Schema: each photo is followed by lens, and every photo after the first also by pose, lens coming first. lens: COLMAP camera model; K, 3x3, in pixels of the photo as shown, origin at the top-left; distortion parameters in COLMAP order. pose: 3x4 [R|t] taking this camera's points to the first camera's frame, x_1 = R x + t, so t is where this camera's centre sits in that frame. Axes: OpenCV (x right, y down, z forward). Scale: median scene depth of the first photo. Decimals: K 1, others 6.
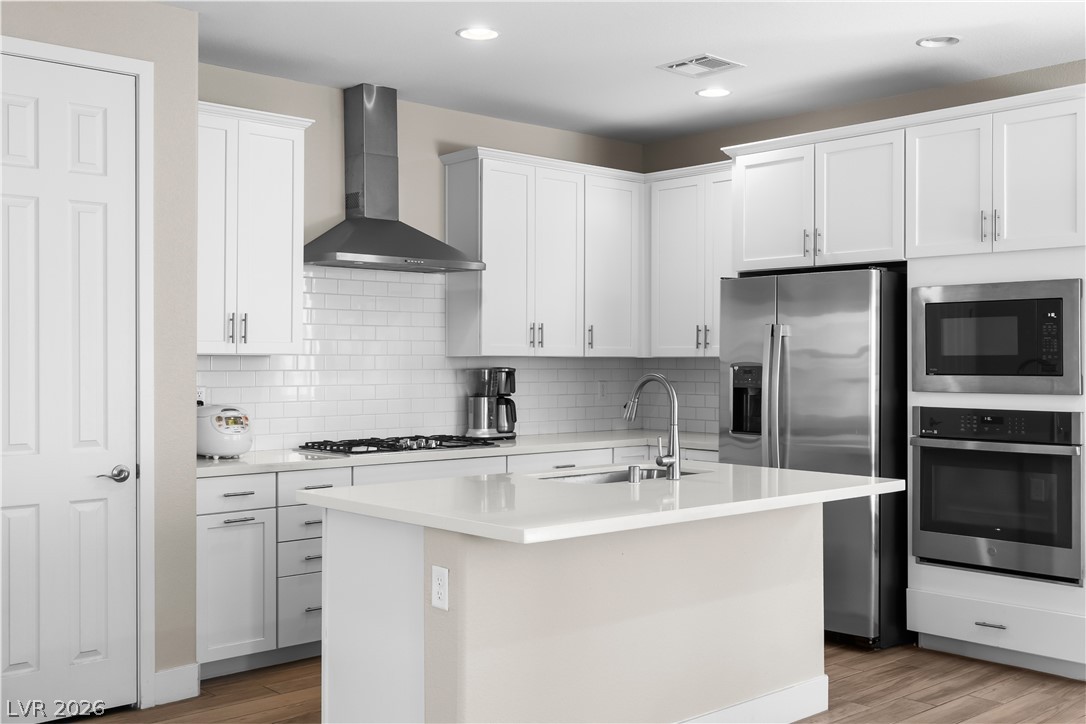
lens RADIAL K [[1133.1, 0, 543.0], [0, 1133.1, 356.5], [0, 0, 1]] dist [0.016915, 0.000000]
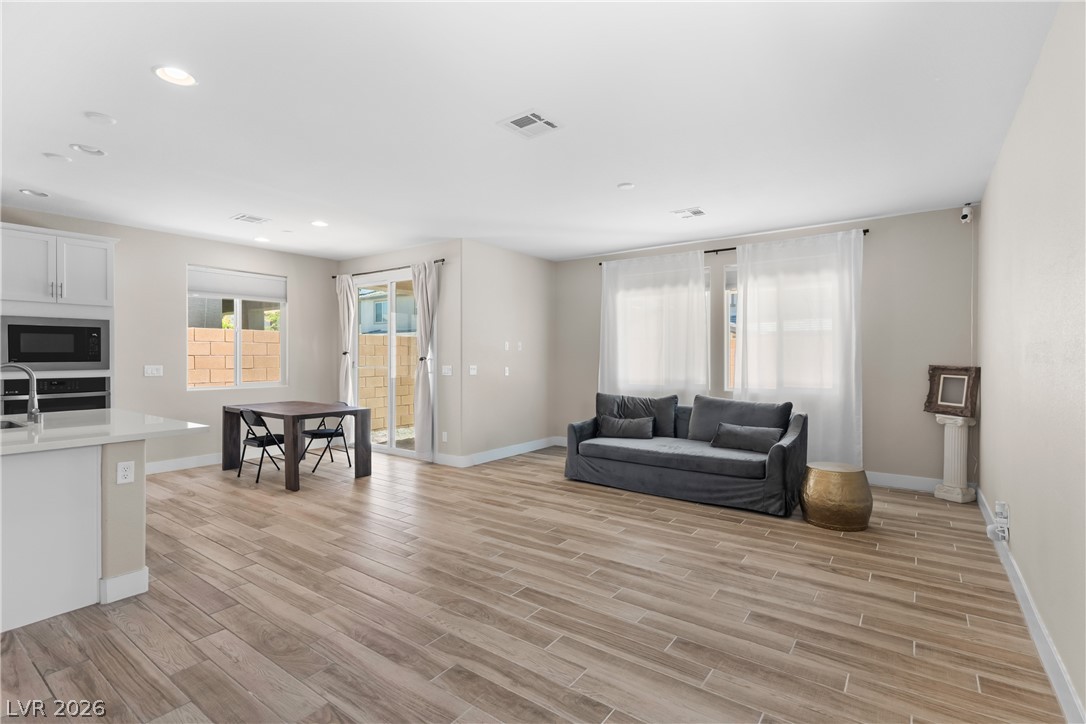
lens RADIAL K [[512.7, 0, 545.0], [0, 512.7, 362.4], [0, 0, 1]] dist [0.000682, -0.000834]
pose [[-0.208186, -0.013643, 0.977994, -0.686194], [-0.003377, 0.999907, 0.013230, 0.001964], [-0.978083, -0.000548, -0.208212, 0.307002]]
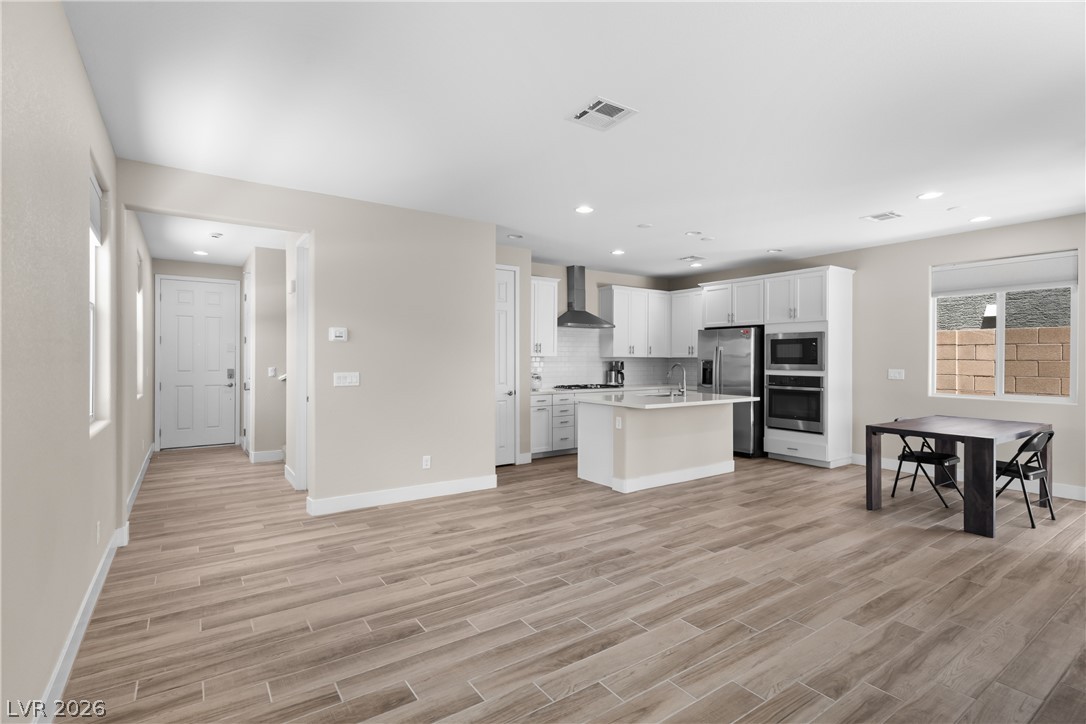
lens RADIAL K [[512.7, 0, 544.4], [0, 512.7, 361.3], [0, 0, 1]] dist [0.000682, -0.000834]
pose [[0.992246, 0.003036, -0.124253, -0.077198], [-0.001982, 0.999961, 0.008605, -0.000614], [0.124274, -0.008292, 0.992213, -0.382954]]
